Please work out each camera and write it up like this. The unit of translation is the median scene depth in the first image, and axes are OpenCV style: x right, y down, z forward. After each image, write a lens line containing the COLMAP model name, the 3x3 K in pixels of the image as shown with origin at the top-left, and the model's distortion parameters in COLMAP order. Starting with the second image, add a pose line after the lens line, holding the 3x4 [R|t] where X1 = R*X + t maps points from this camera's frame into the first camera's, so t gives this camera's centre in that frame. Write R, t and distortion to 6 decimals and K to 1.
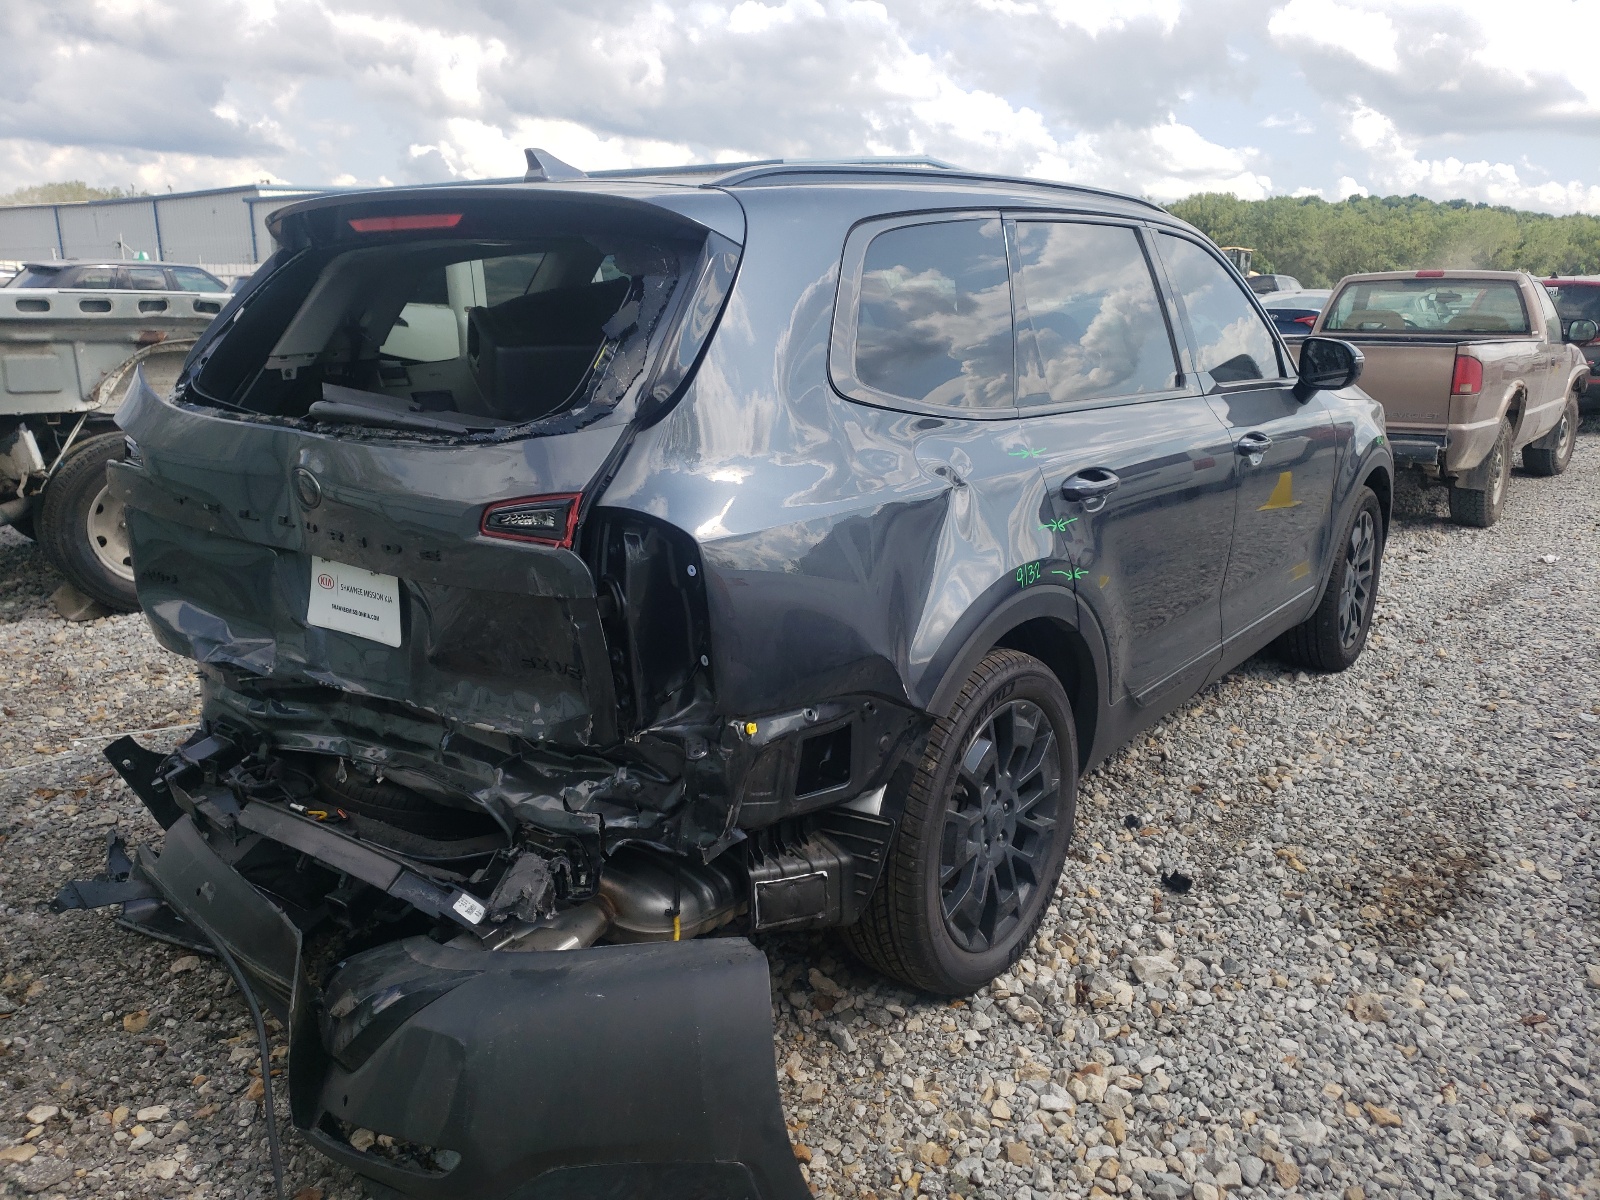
lens RADIAL K [[1343.0, 0, 796.6], [0, 1343.0, 598.4], [0, 0, 1]] dist [-0.041521, -0.000215]
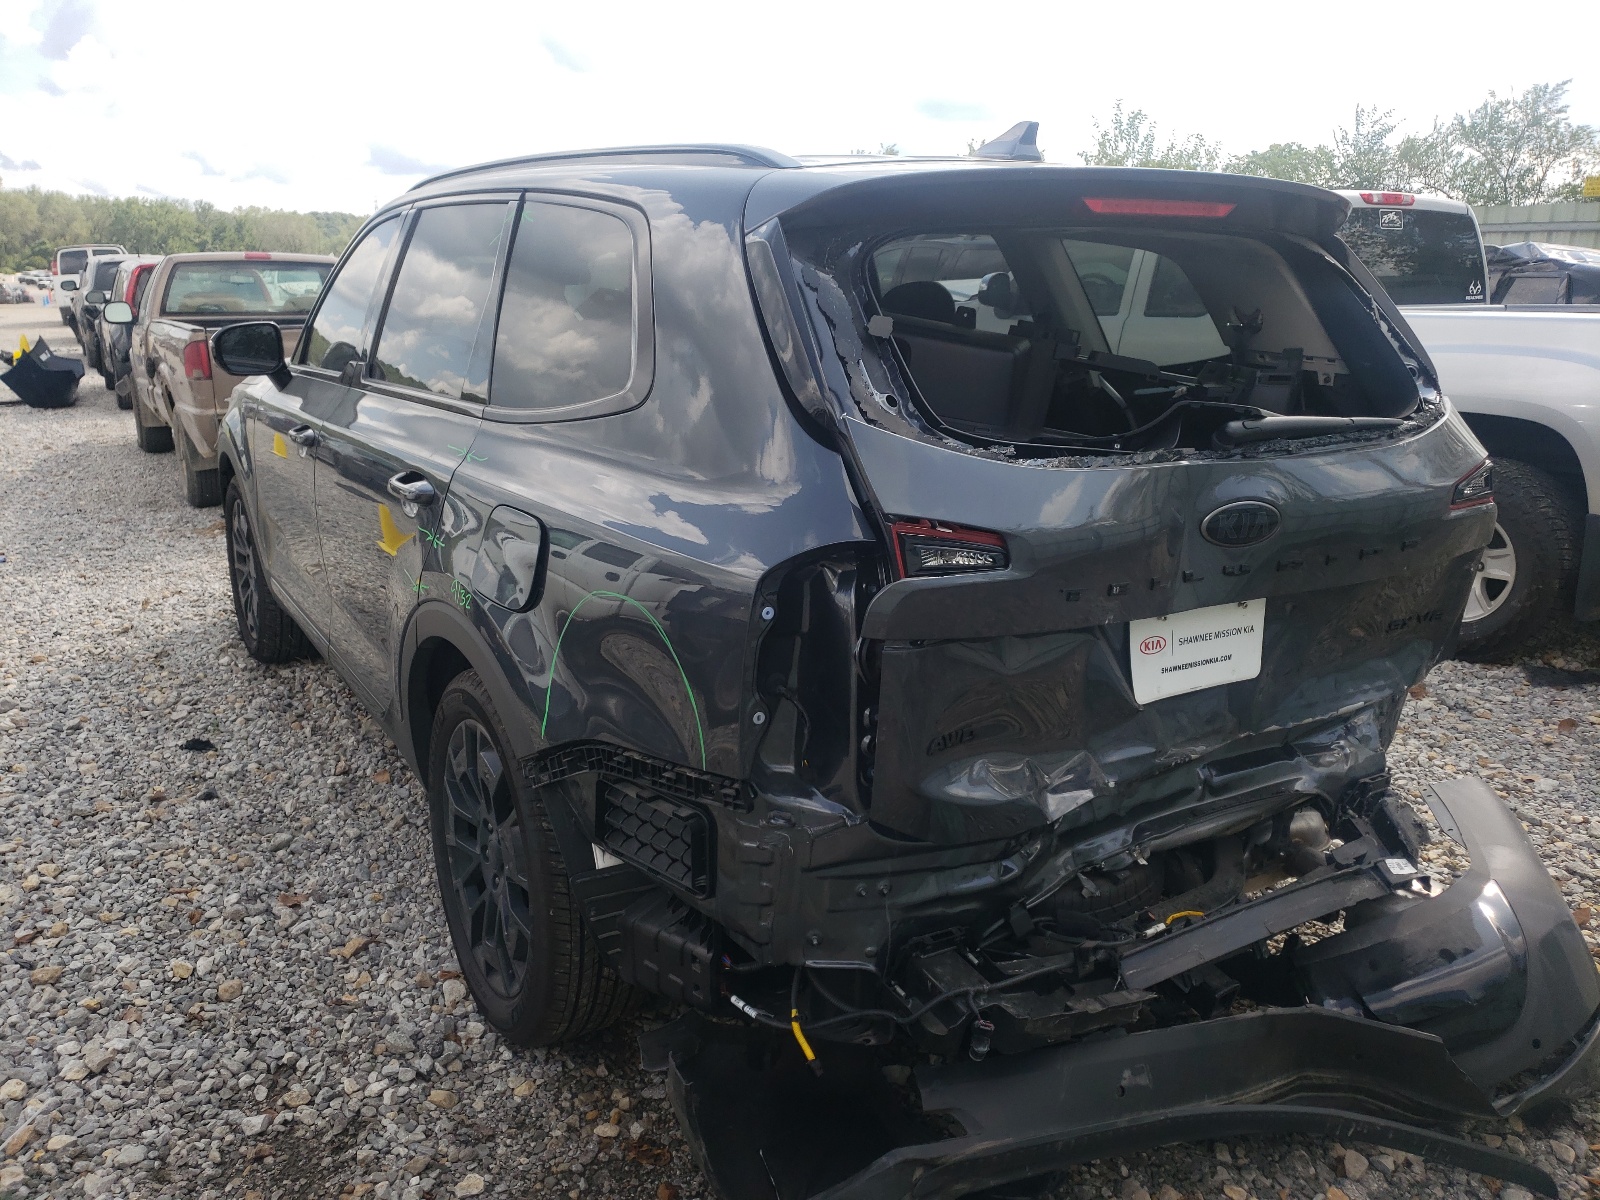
lens RADIAL K [[1343.0, 0, 800.4], [0, 1343.0, 601.0], [0, 0, 1]] dist [-0.041521, -0.000215]
pose [[0.358061, -0.228468, 0.905315, -1.157977], [0.213692, 0.963918, 0.158740, -0.213215], [-0.908916, 0.136620, 0.393963, 0.864741]]
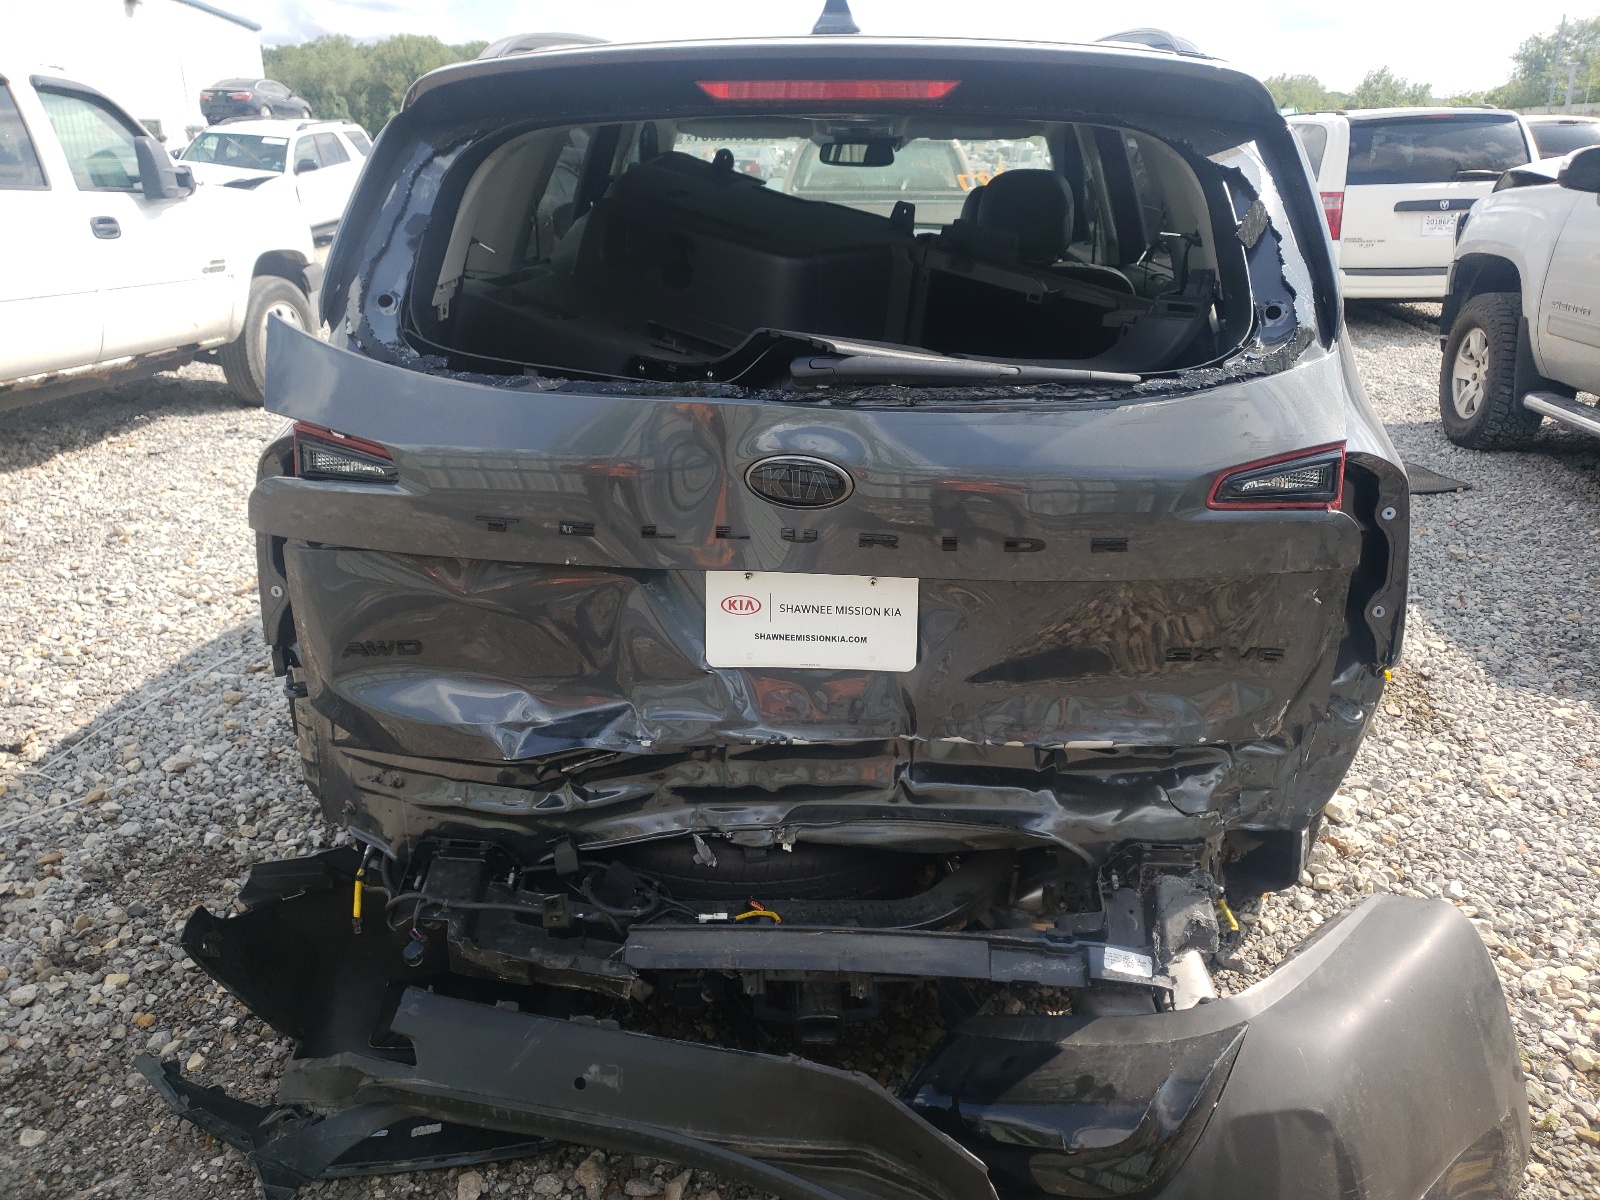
lens RADIAL K [[1343.0, 0, 797.0], [0, 1343.0, 598.8], [0, 0, 1]] dist [-0.041521, -0.000215]
pose [[0.828834, -0.186613, 0.527456, -0.701913], [0.128893, 0.981065, 0.144560, -0.114912], [-0.544445, -0.051831, 0.837193, 0.379367]]
